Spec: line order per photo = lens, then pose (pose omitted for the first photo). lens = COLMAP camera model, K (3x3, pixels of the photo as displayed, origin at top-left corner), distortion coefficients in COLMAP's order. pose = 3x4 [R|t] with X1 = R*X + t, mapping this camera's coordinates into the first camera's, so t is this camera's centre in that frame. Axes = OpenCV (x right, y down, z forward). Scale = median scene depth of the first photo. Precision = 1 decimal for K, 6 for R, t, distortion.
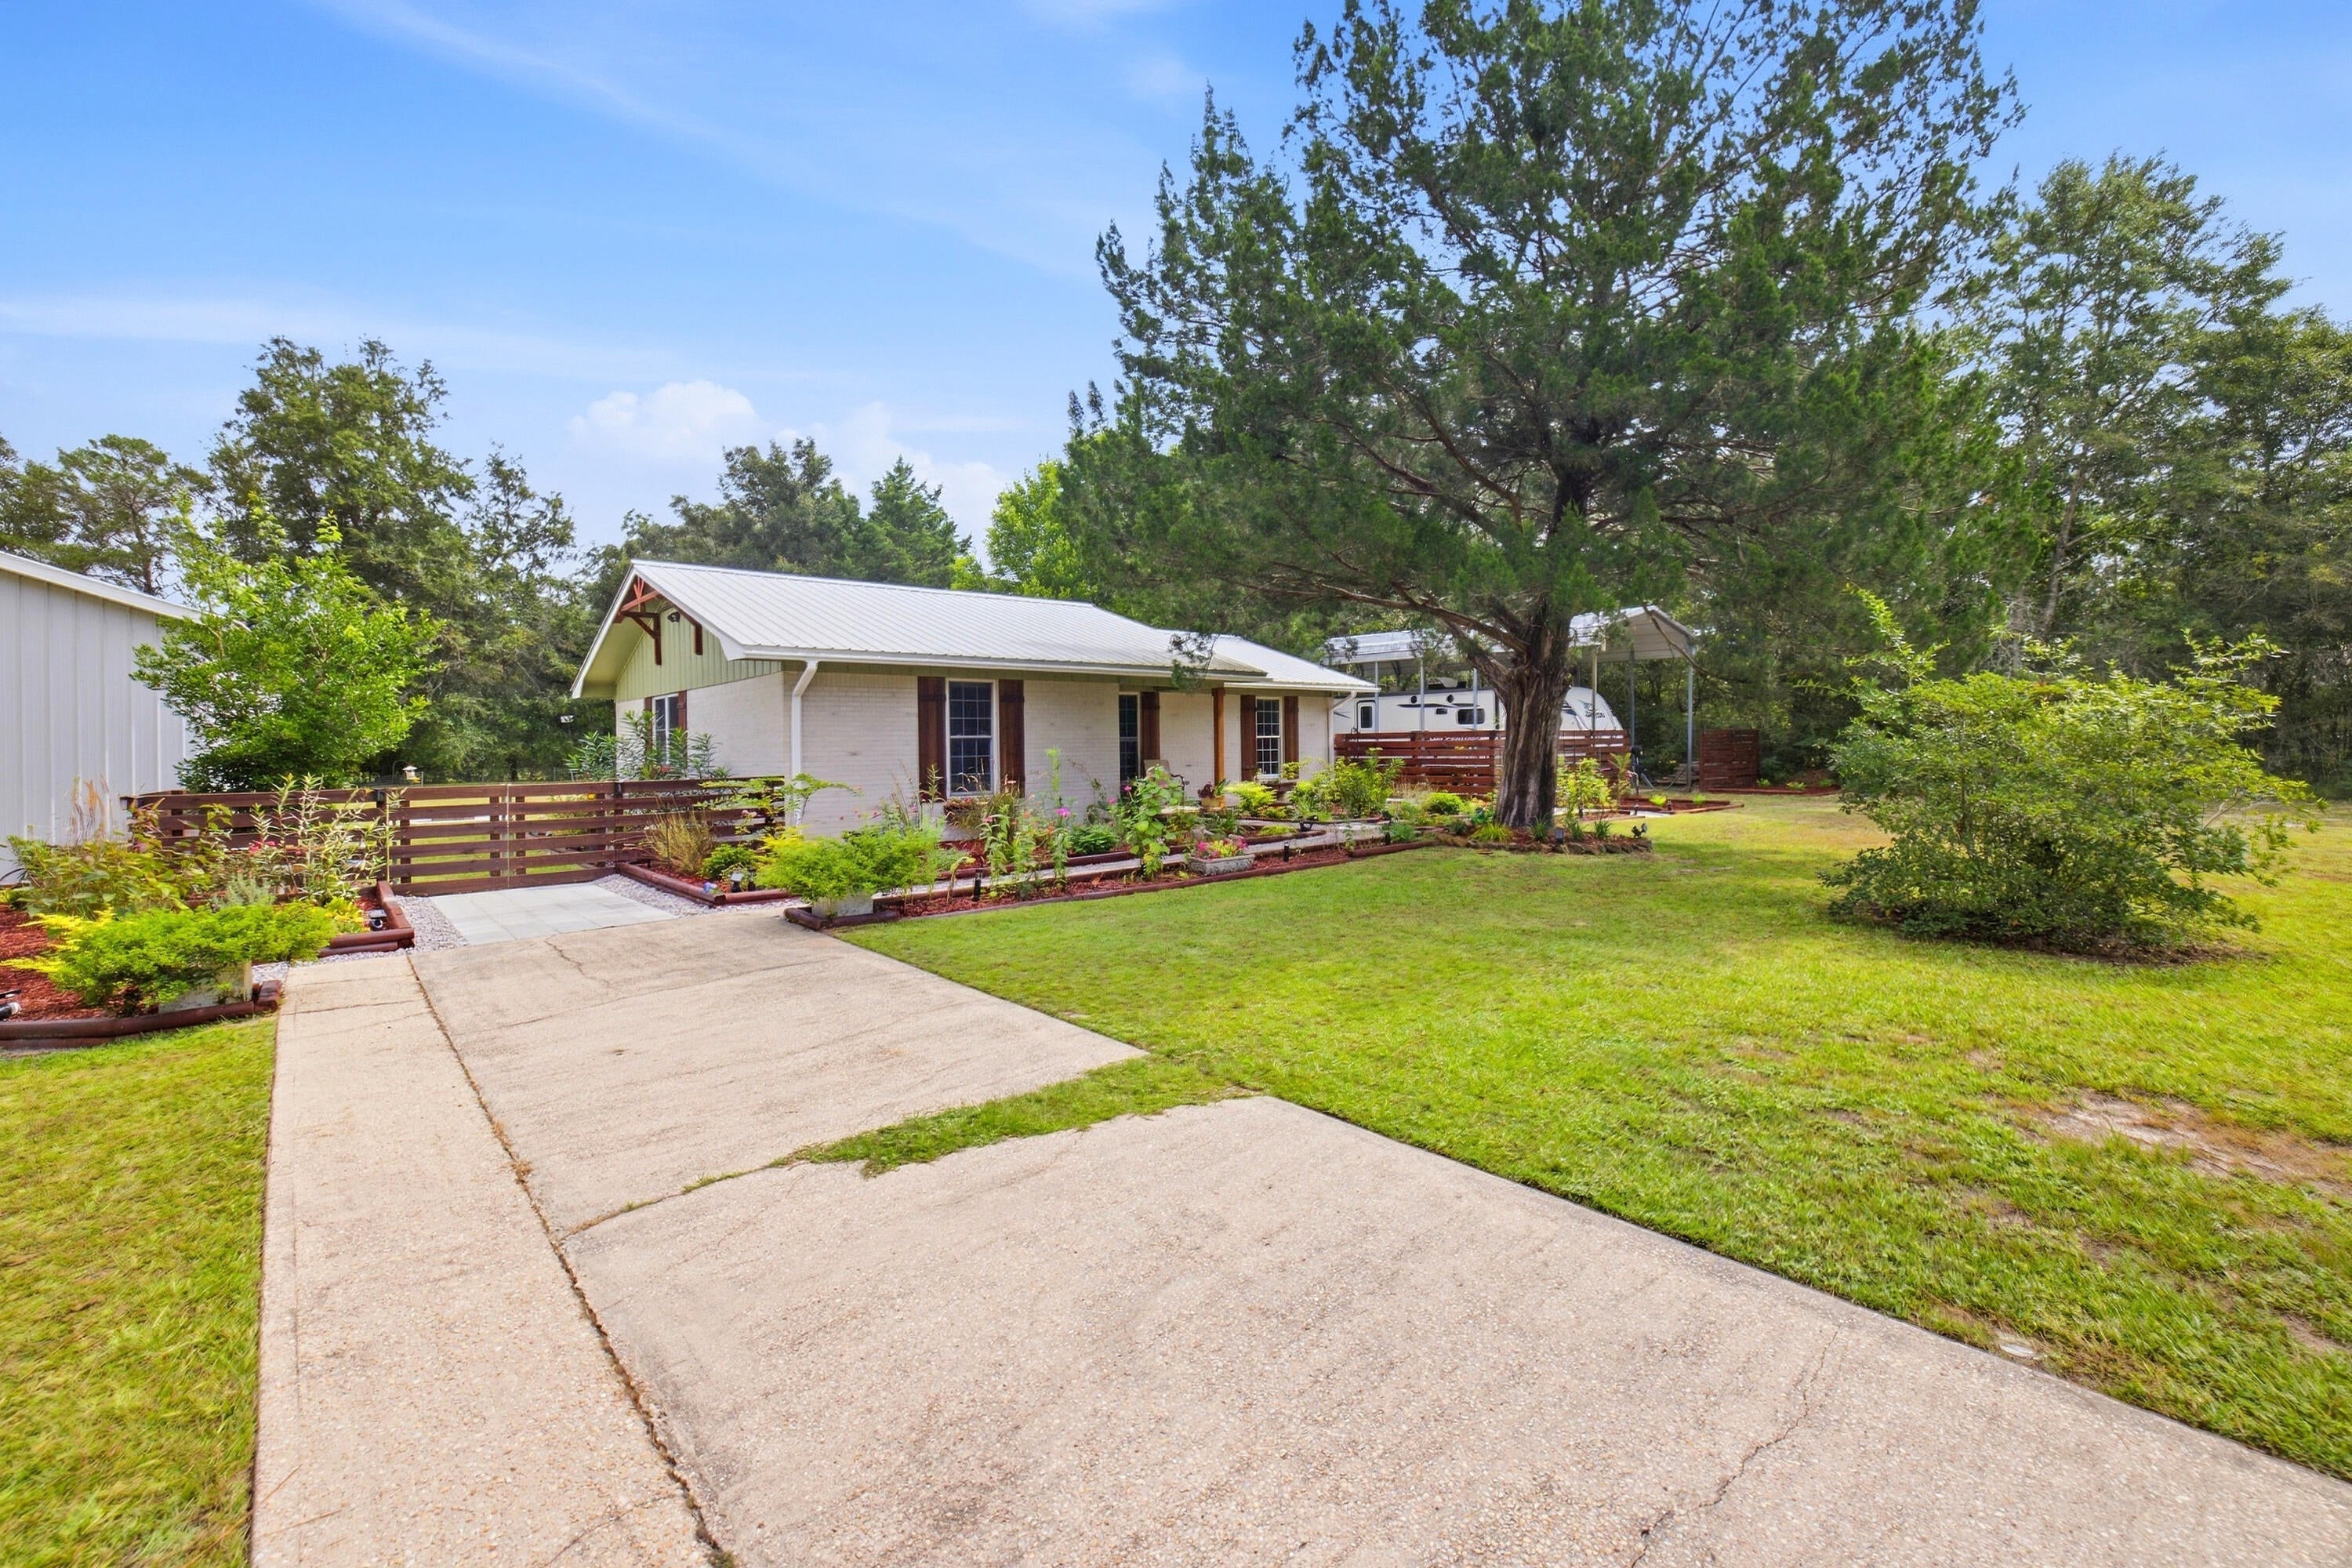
lens RADIAL K [[1005.9, 0, 1161.8], [0, 1005.9, 737.3], [0, 0, 1]] dist [-0.011612, 0.000472]
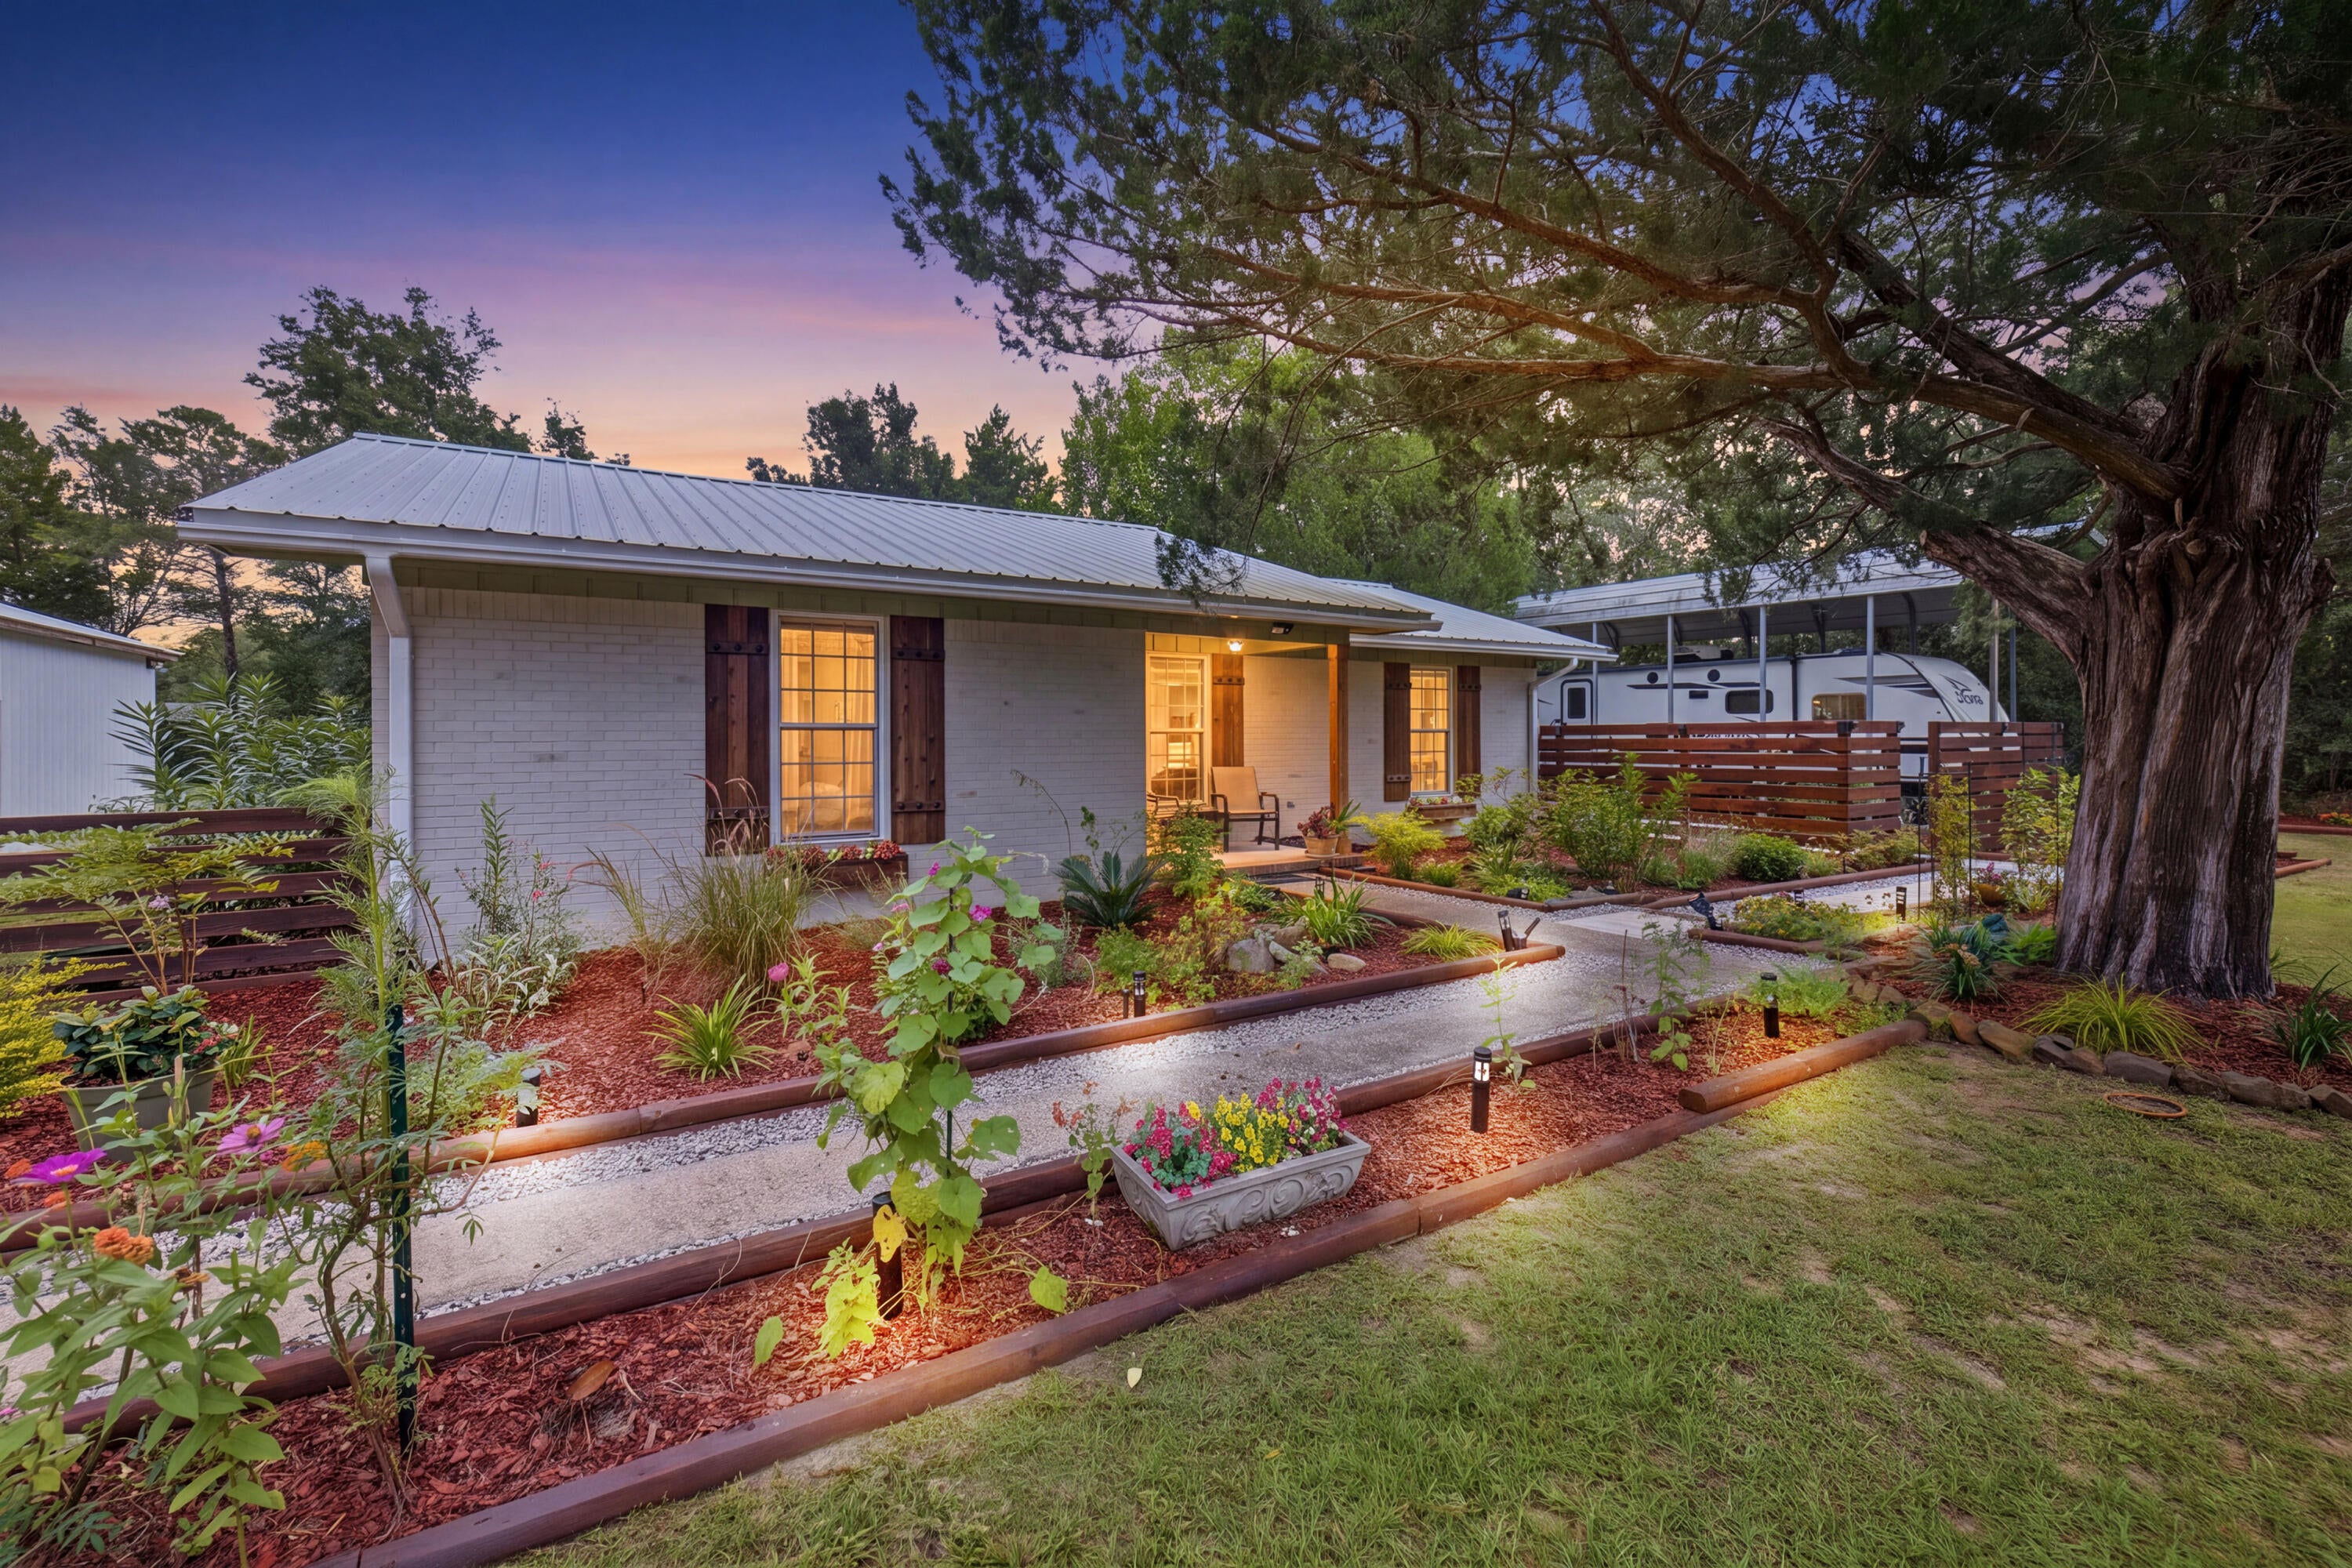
lens RADIAL K [[1005.9, 0, 1161.8], [0, 1005.9, 737.3], [0, 0, 1]] dist [-0.011612, 0.000472]
pose [[0.987754, 0.007633, -0.155830, 0.022101], [-0.006607, 0.999953, 0.007106, 0.000188], [0.155877, -0.005989, 0.987758, 0.213503]]
